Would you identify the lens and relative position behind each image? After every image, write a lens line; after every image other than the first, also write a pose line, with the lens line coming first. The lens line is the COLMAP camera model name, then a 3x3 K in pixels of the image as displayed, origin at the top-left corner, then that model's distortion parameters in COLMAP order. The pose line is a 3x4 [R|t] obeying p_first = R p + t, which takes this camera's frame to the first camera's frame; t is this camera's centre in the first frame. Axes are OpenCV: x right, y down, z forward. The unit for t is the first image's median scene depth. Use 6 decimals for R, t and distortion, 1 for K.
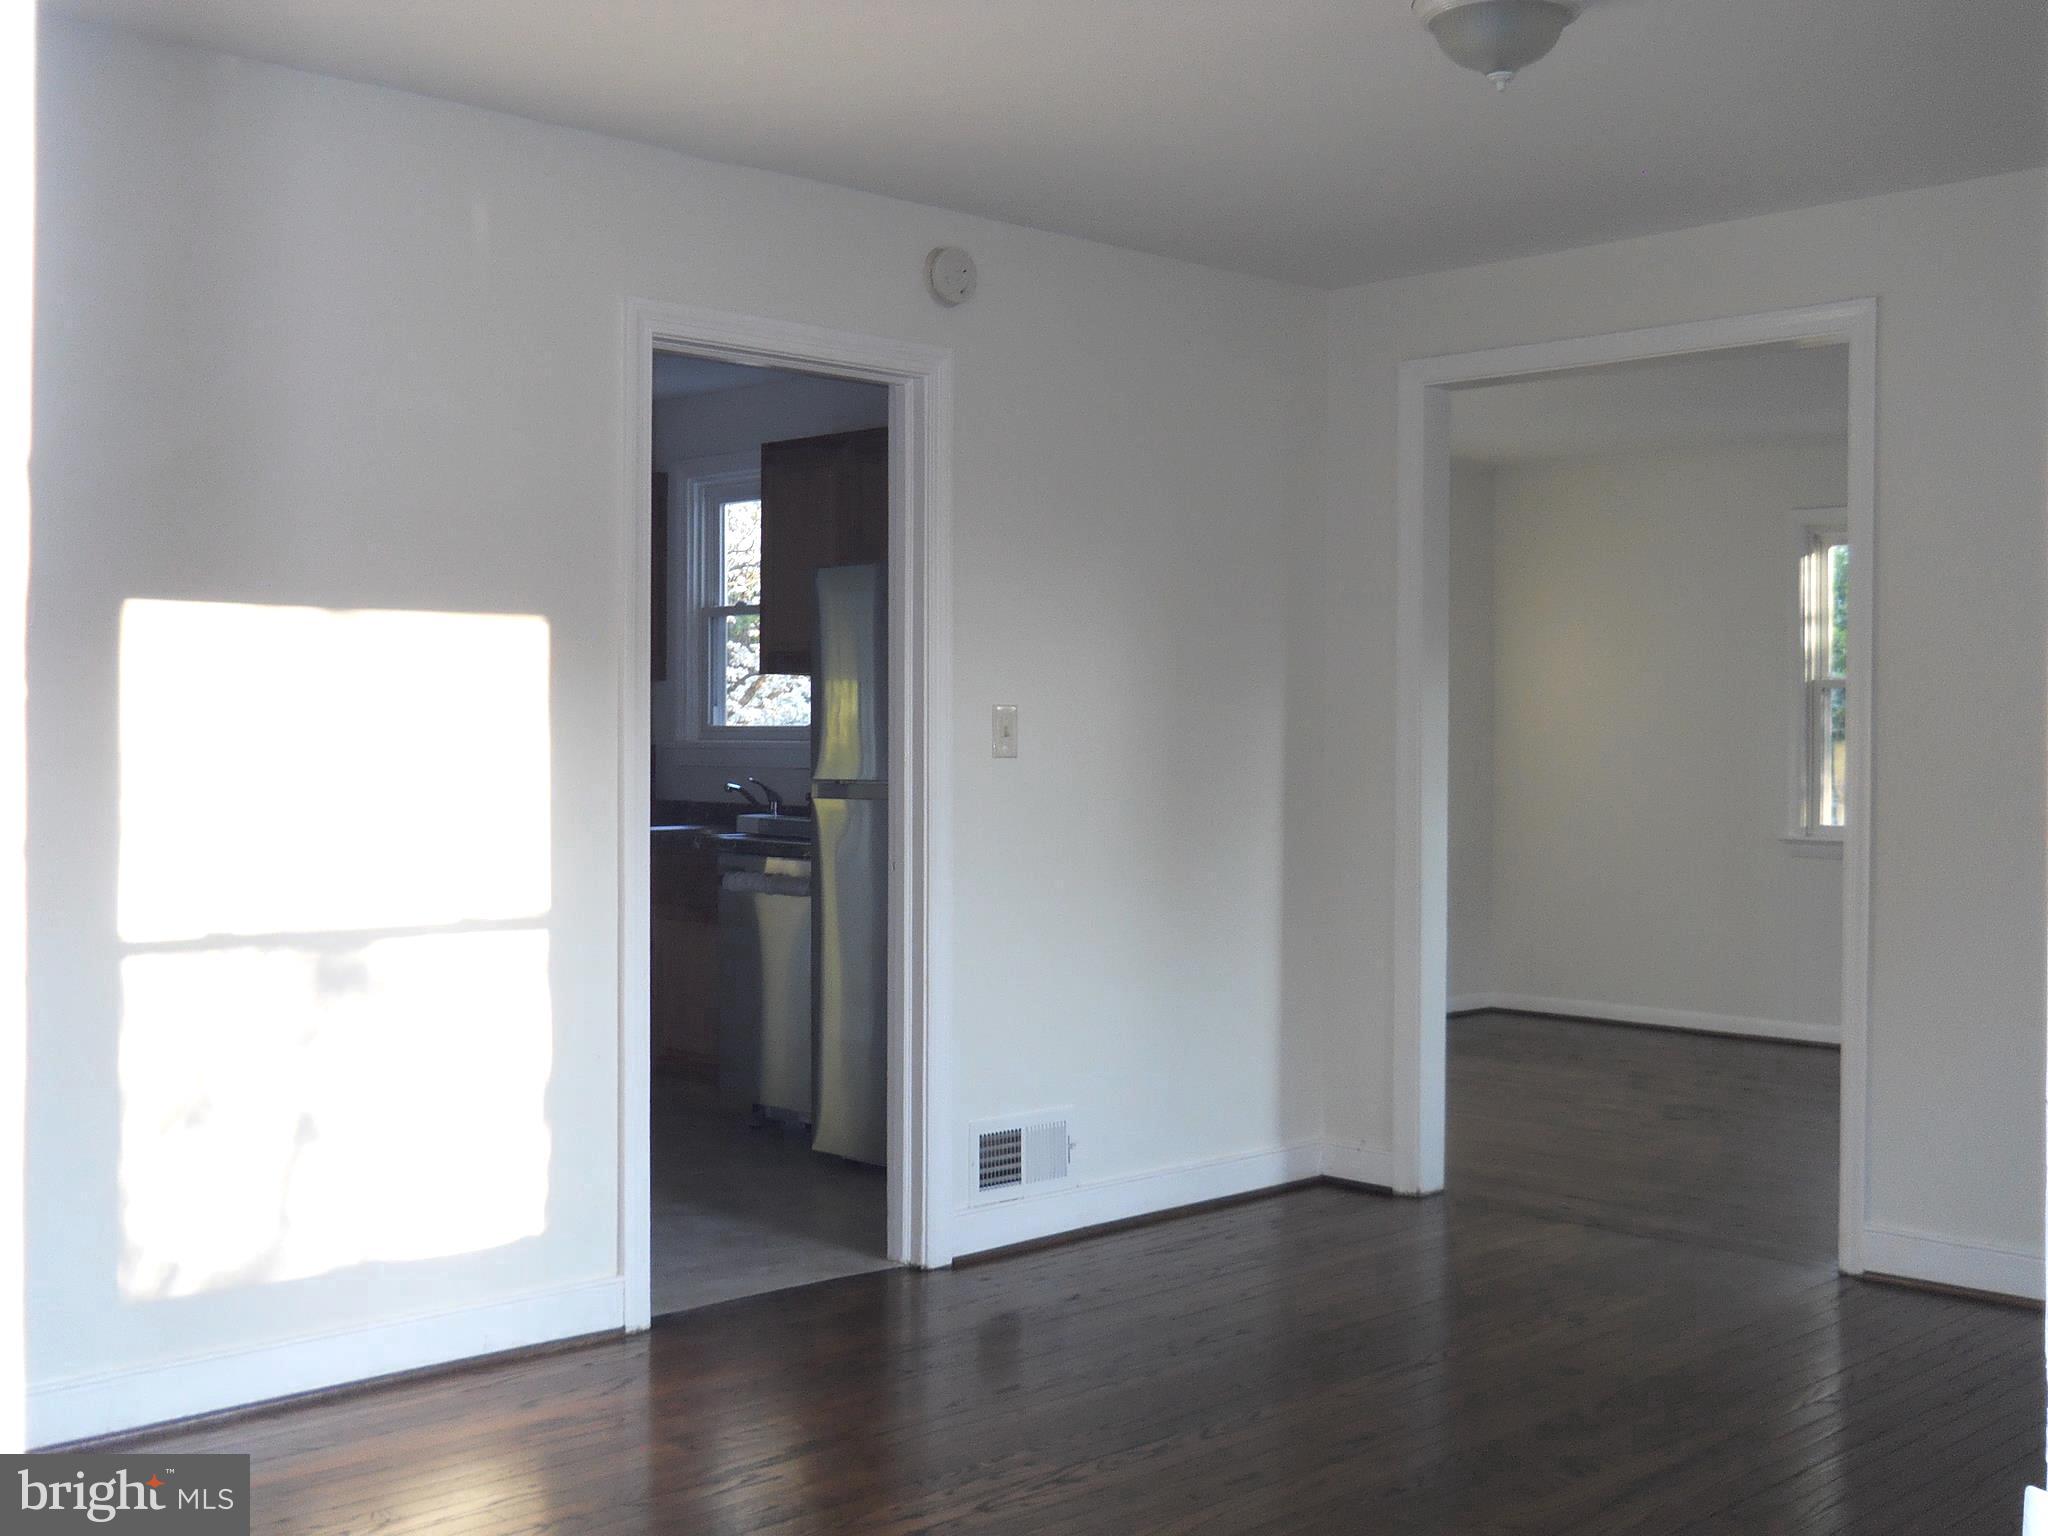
lens RADIAL K [[2248.6, 0, 985.1], [0, 2248.6, 743.9], [0, 0, 1]] dist [-0.008432, 0.013024]
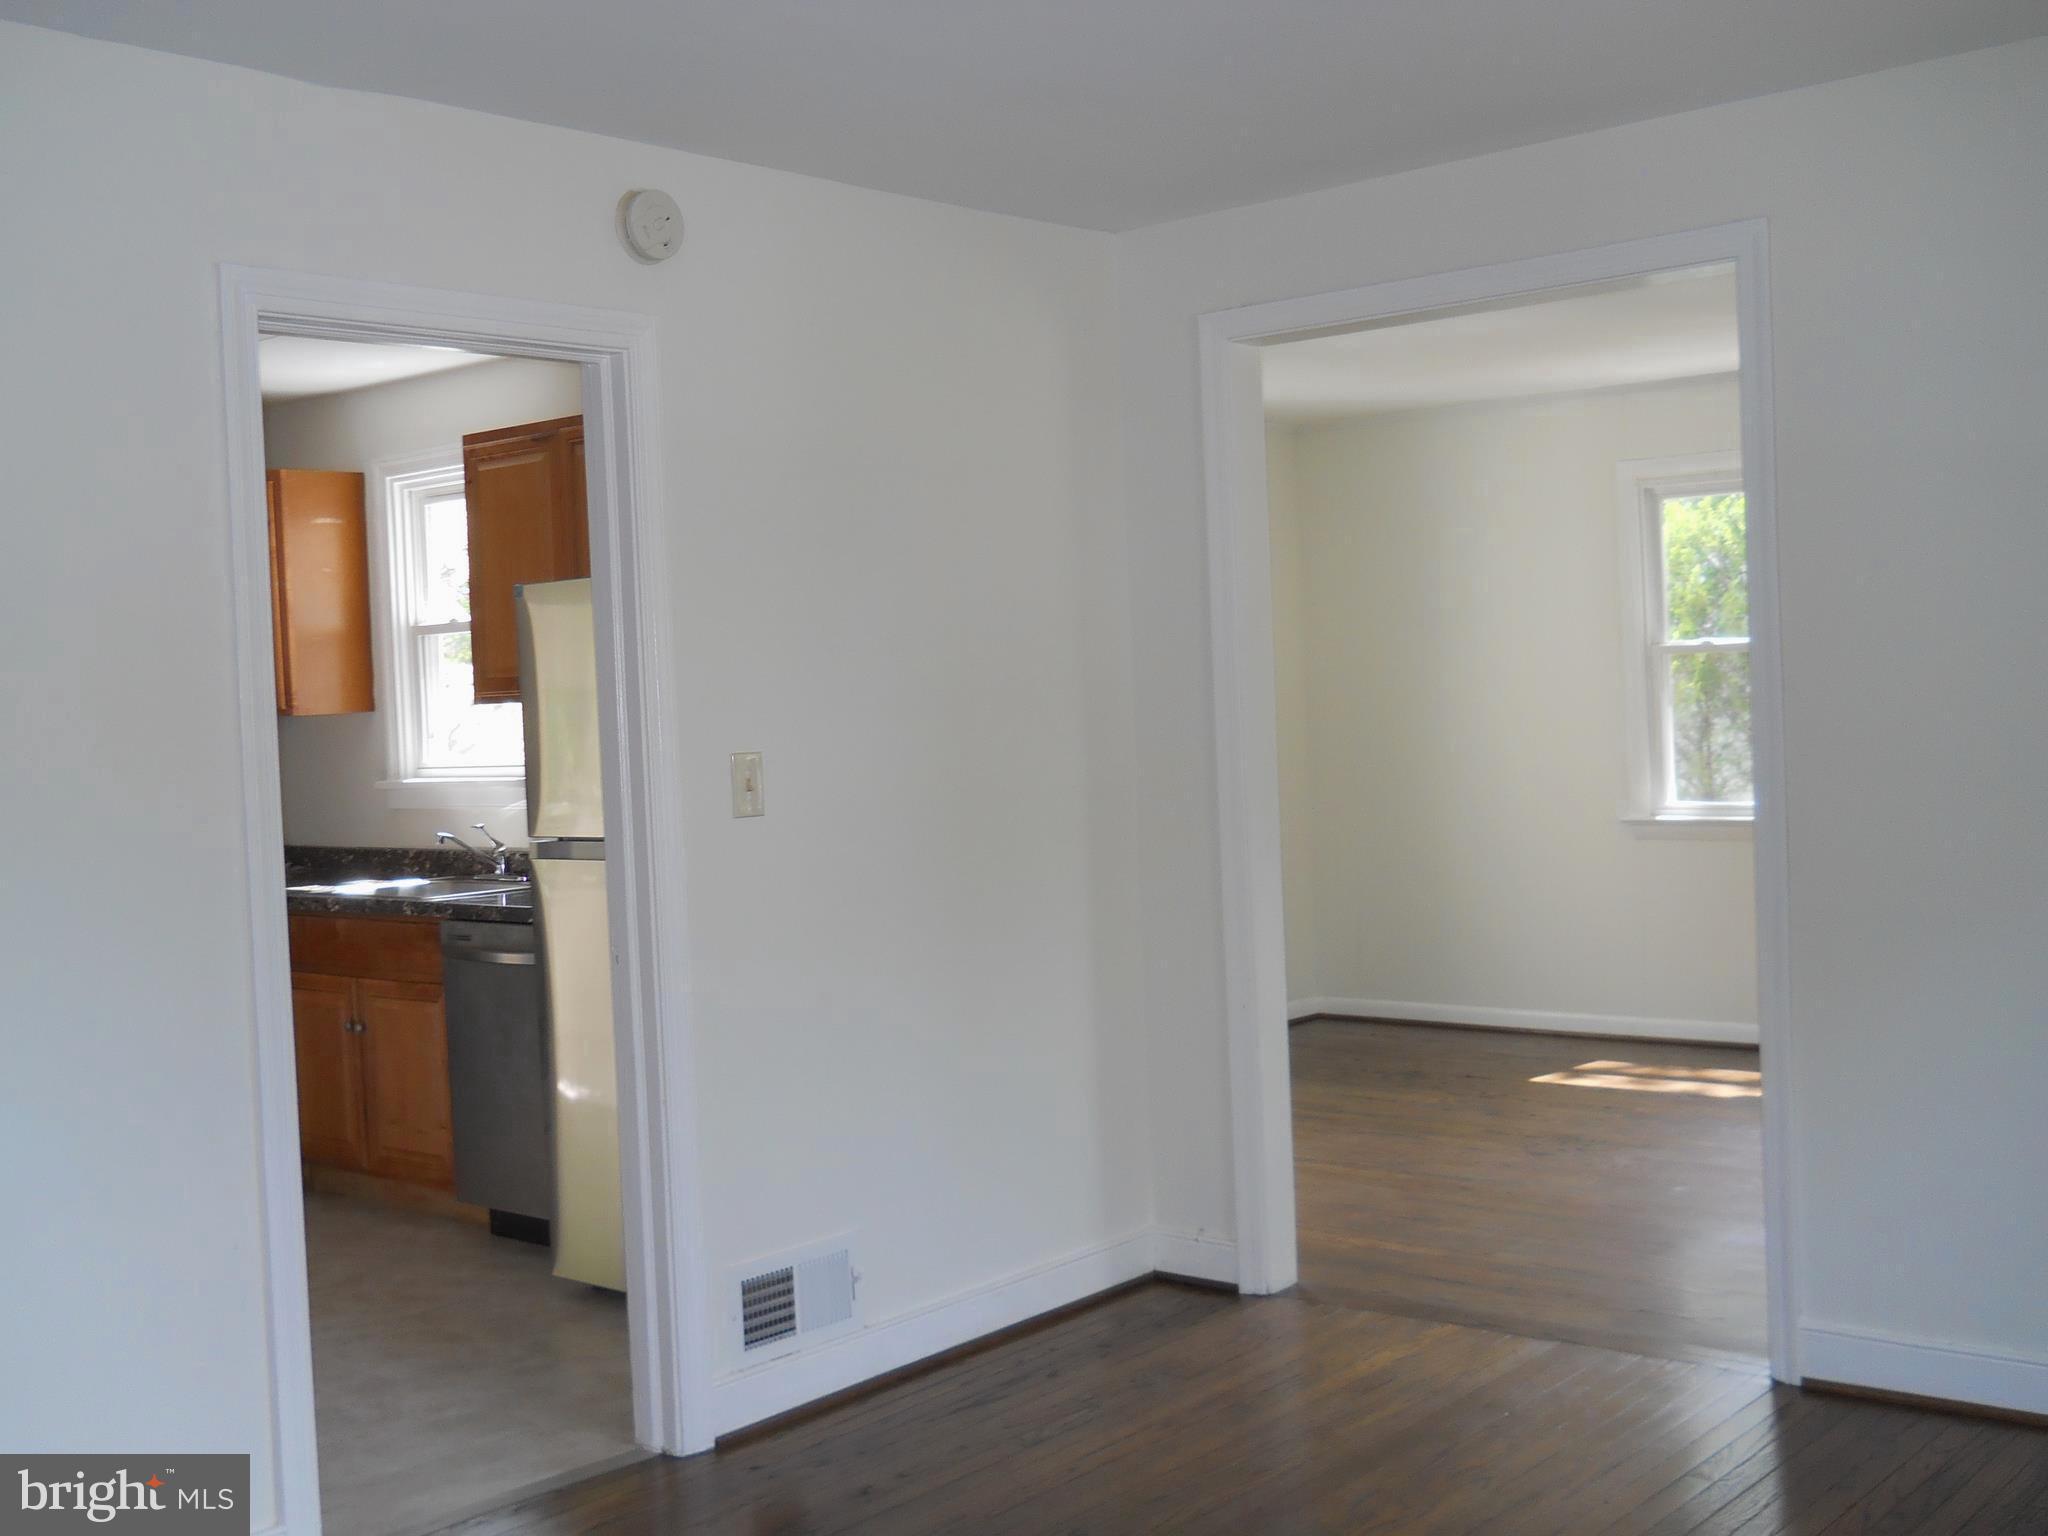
lens RADIAL K [[2251.2, 0, 967.0], [0, 2251.2, 726.5], [0, 0, 1]] dist [-0.057801, 0.017582]
pose [[0.995241, -0.050089, 0.083584, 0.020753], [0.049456, 0.998730, 0.009623, -0.029767], [-0.083960, -0.005444, 0.996454, 0.181549]]
